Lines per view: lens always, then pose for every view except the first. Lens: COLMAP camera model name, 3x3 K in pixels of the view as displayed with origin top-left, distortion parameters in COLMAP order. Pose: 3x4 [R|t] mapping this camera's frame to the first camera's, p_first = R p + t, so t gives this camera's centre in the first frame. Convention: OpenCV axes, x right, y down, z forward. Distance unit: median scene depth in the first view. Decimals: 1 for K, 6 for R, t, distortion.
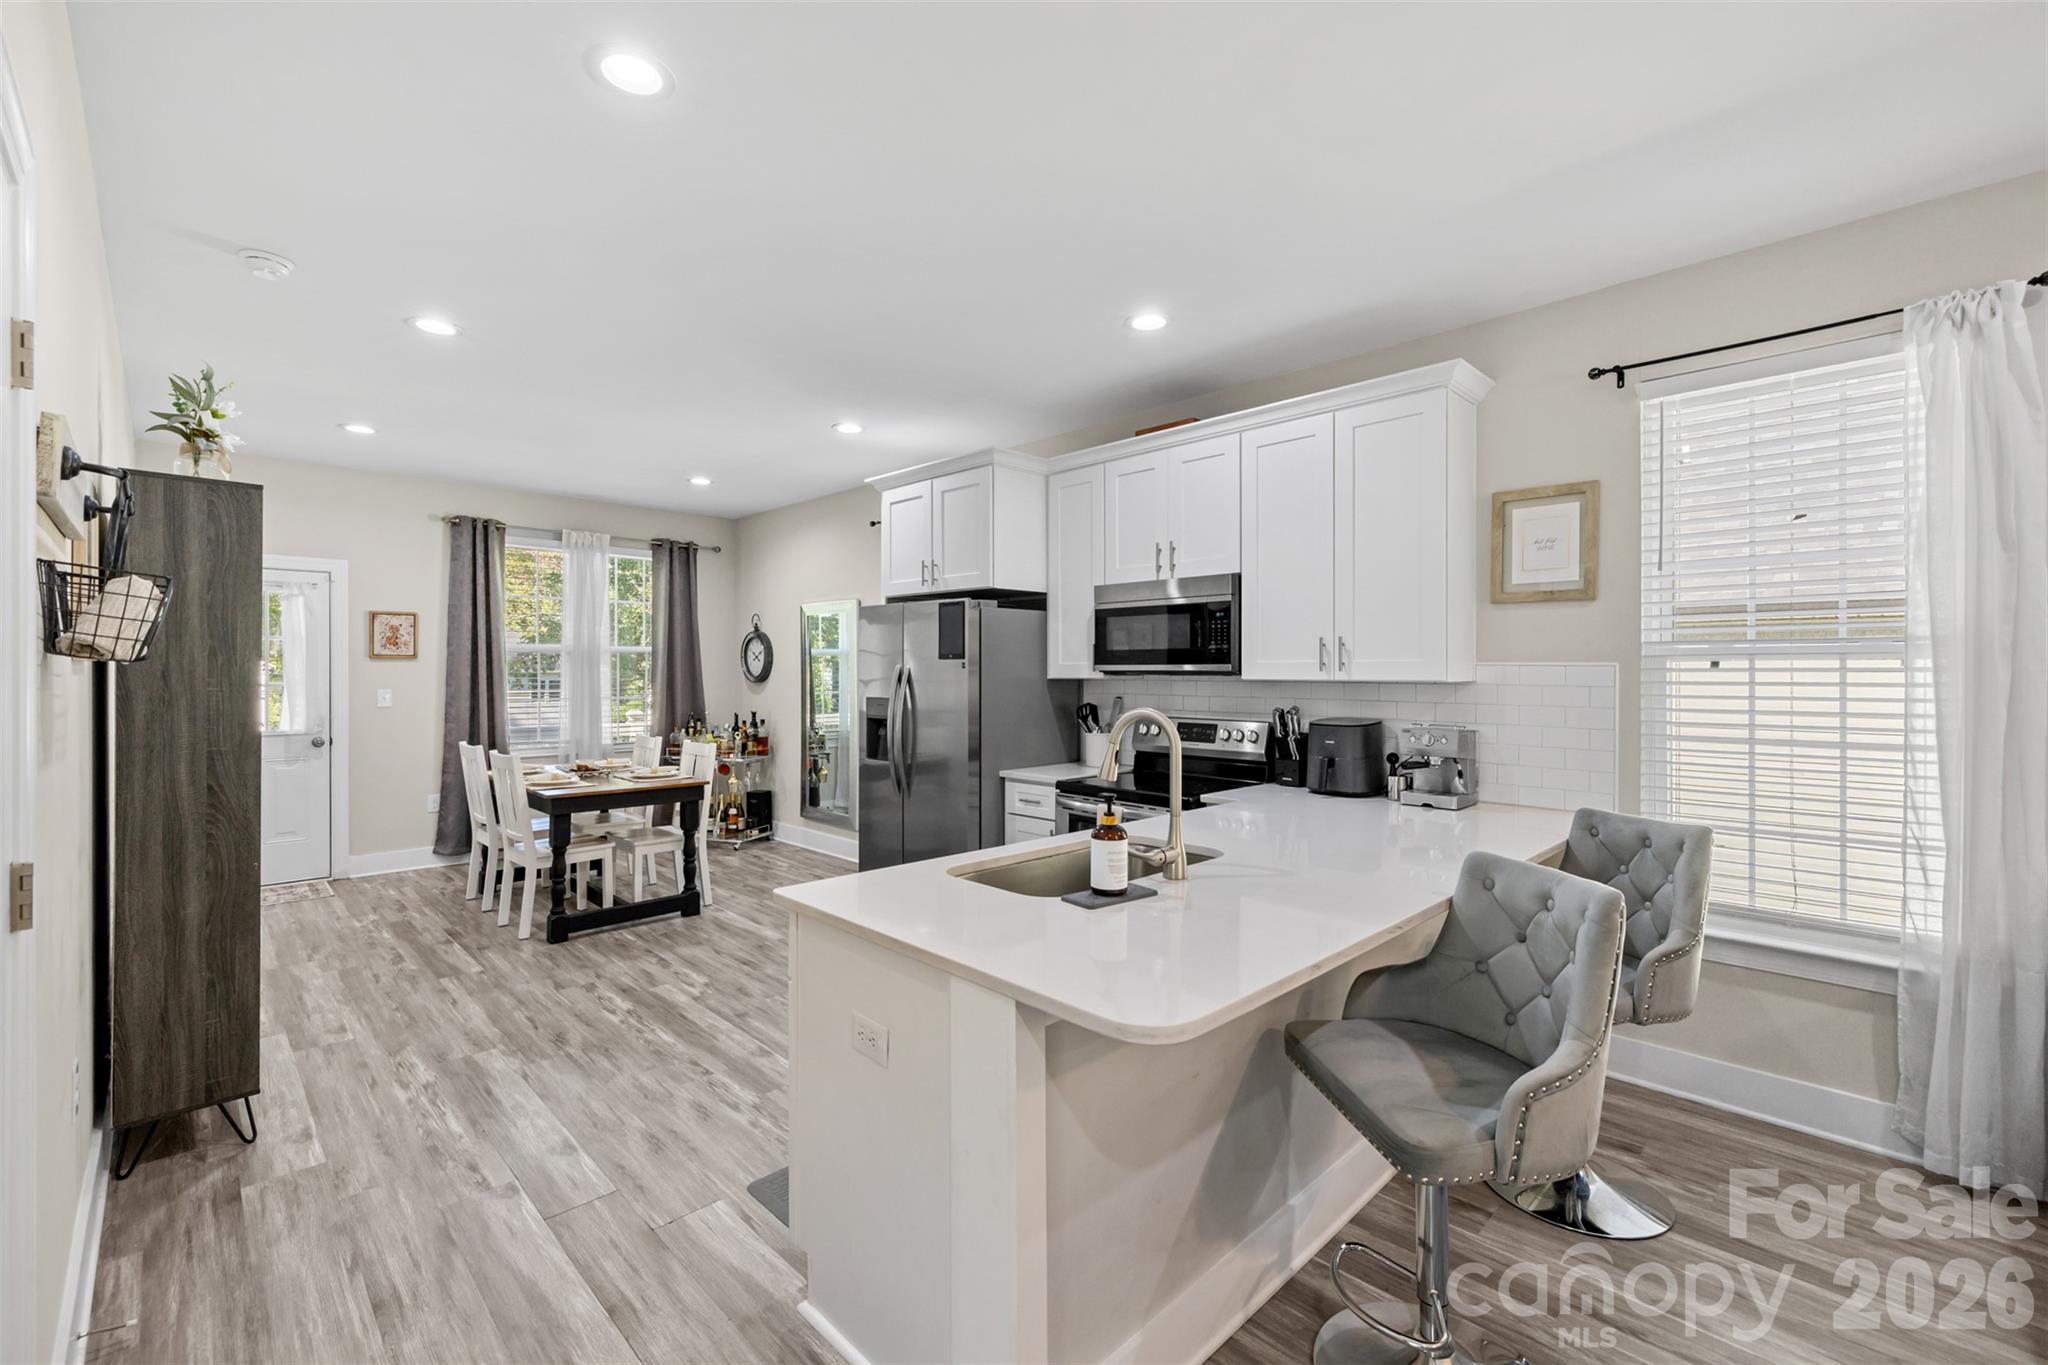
lens RADIAL K [[864.0, 0, 1023.1], [0, 864.0, 677.3], [0, 0, 1]] dist [0.002380, -0.000161]
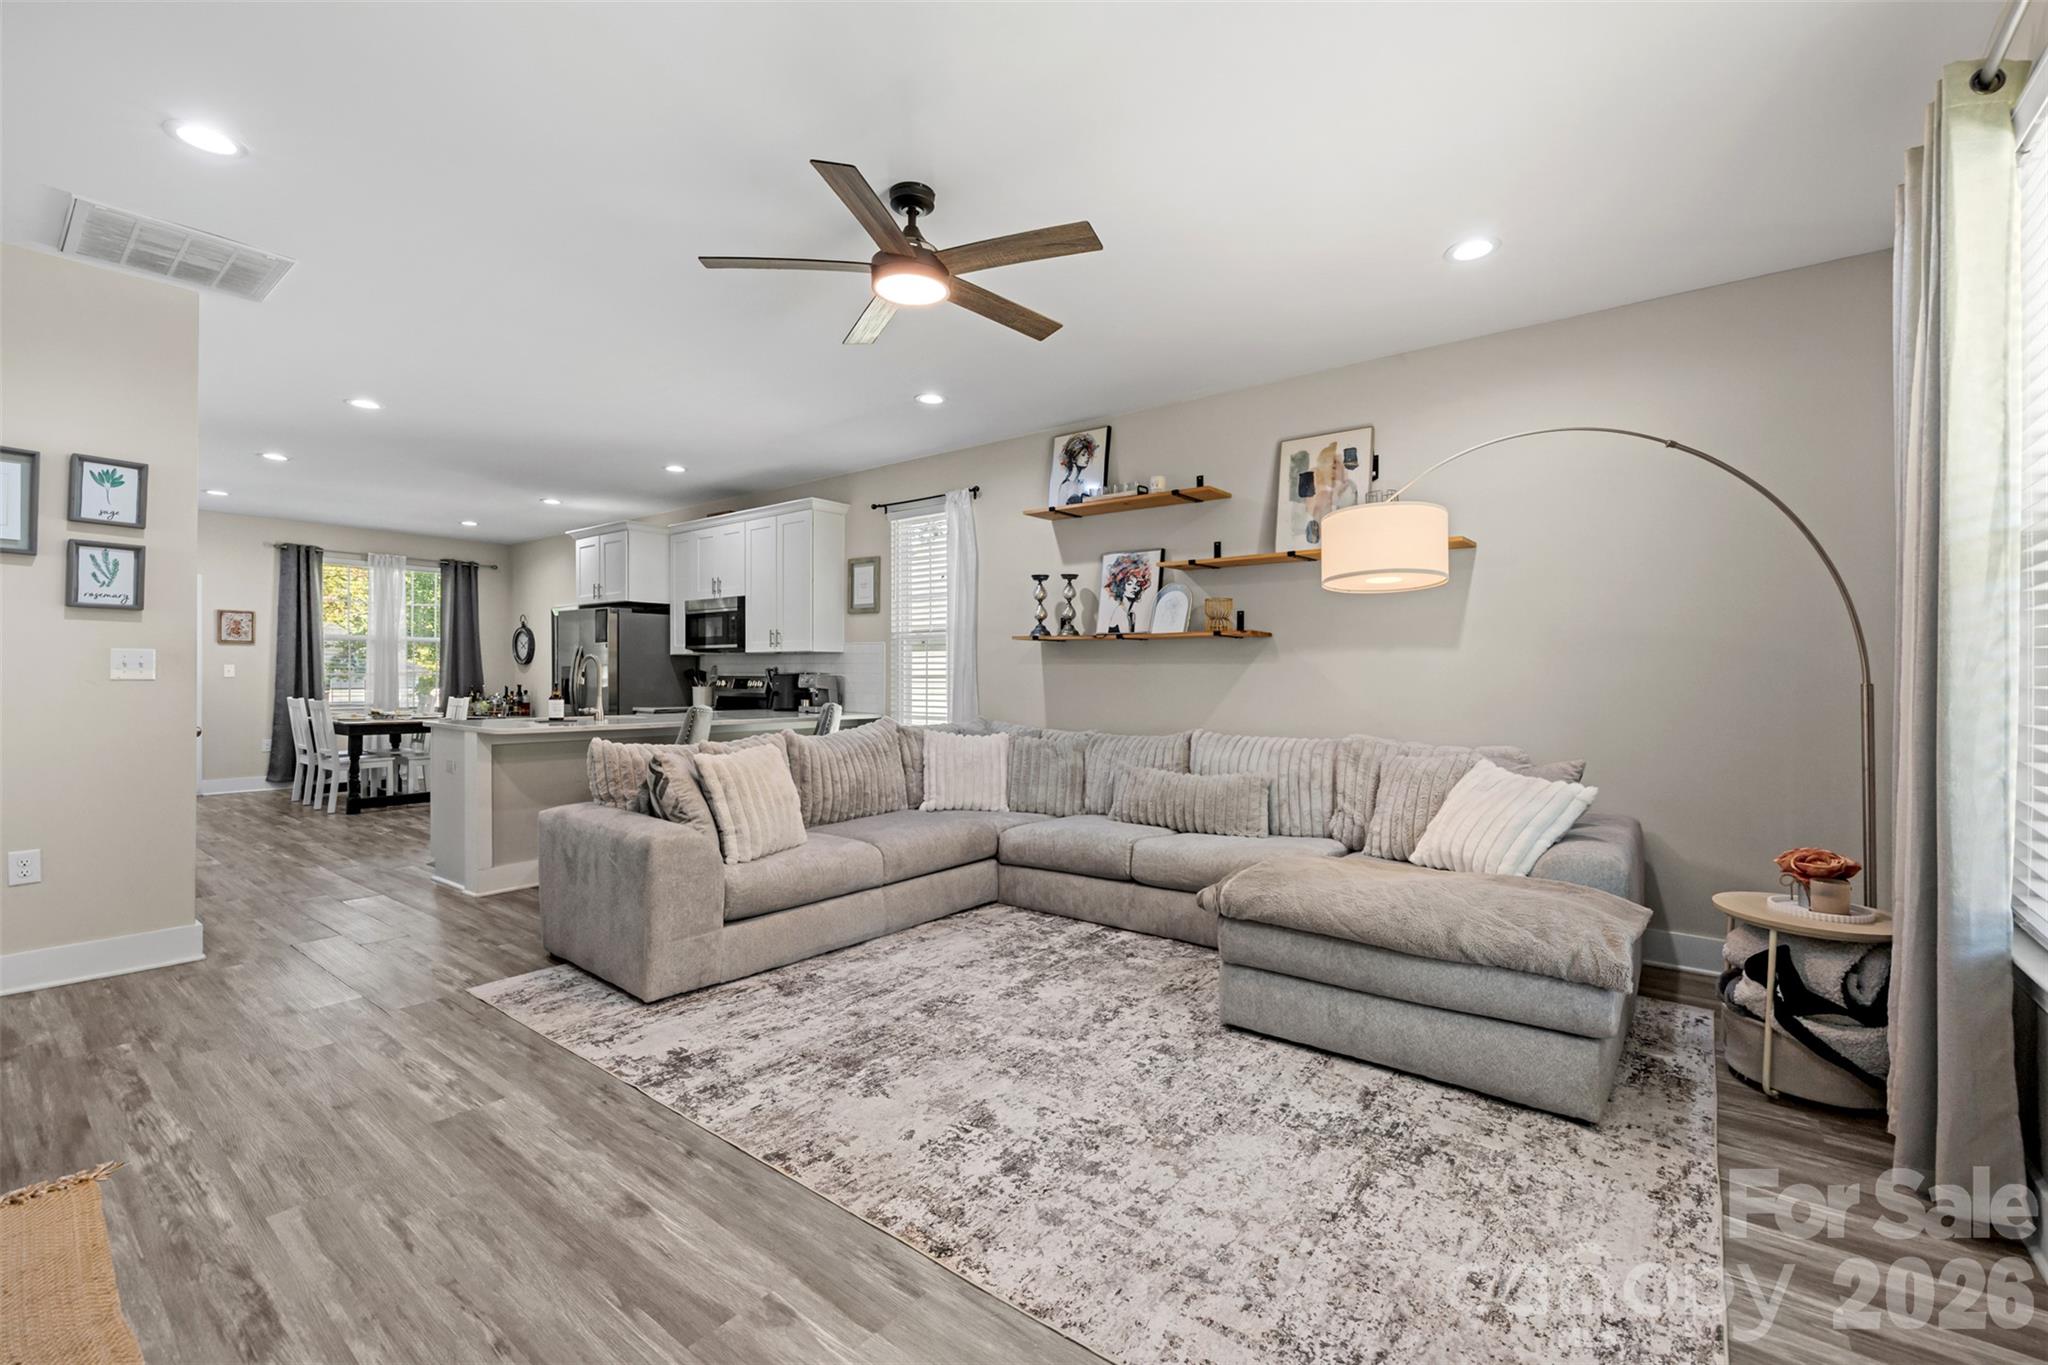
lens RADIAL K [[864.0, 0, 1023.1], [0, 864.0, 677.3], [0, 0, 1]] dist [0.002380, -0.000161]
pose [[0.991535, 0.000472, 0.129842, 0.452875], [-0.000021, 0.999994, -0.003477, 0.047436], [-0.129843, 0.003445, 0.991529, -0.706849]]
